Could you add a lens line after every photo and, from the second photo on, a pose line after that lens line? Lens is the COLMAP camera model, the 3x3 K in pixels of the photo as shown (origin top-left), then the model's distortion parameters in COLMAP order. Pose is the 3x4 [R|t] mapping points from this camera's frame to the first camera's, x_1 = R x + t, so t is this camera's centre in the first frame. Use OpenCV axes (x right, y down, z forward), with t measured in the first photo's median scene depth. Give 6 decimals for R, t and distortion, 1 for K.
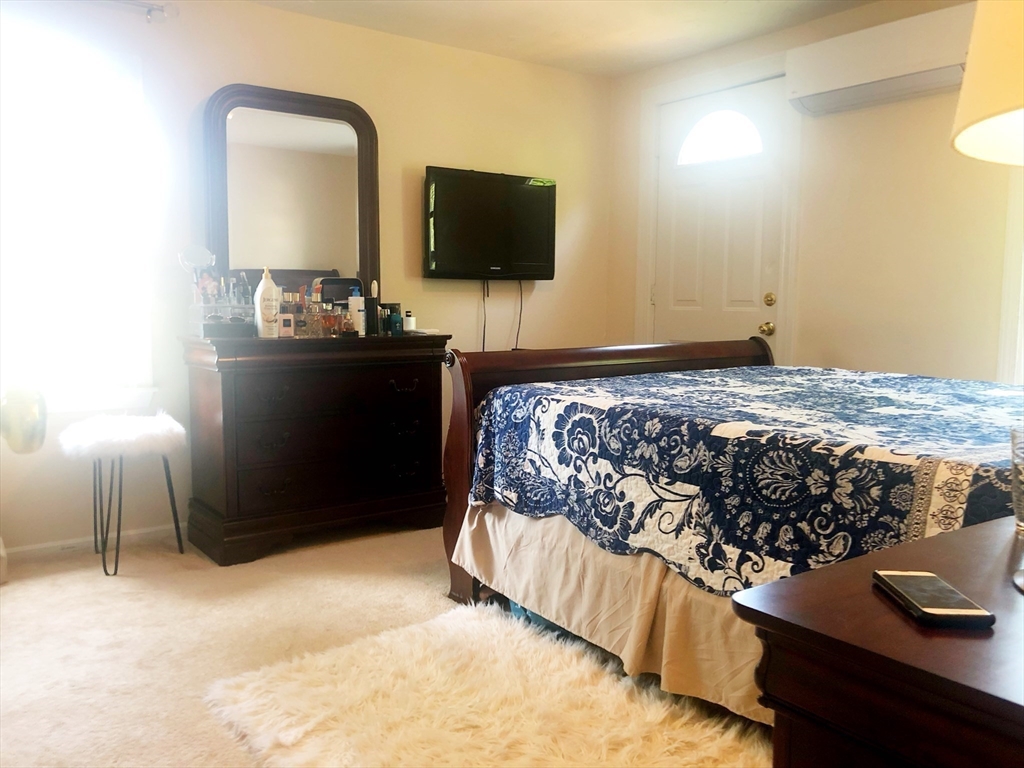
lens RADIAL K [[843.9, 0, 512.0], [0, 843.9, 384.0], [0, 0, 1]] dist [0.112877, -0.211154]
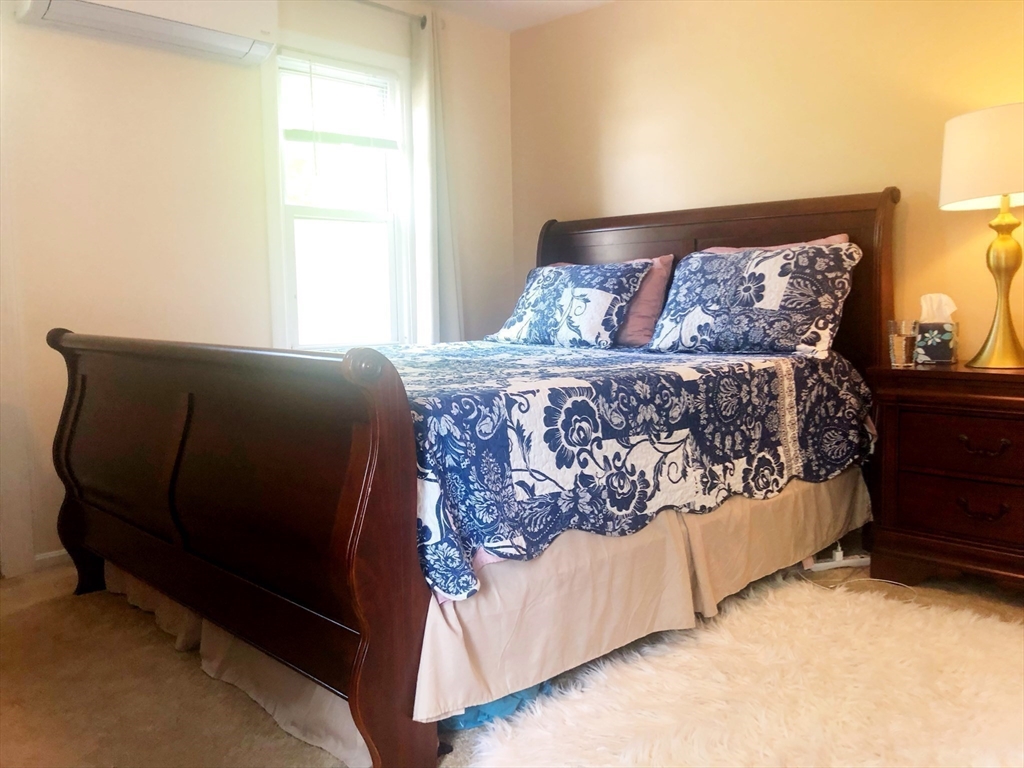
lens RADIAL K [[843.9, 0, 512.0], [0, 843.9, 384.0], [0, 0, 1]] dist [0.112877, -0.211154]
pose [[-0.133398, -0.106711, 0.985301, -0.756638], [0.116847, 0.985559, 0.122559, -0.090576], [-0.984150, 0.131479, -0.119003, 1.214385]]
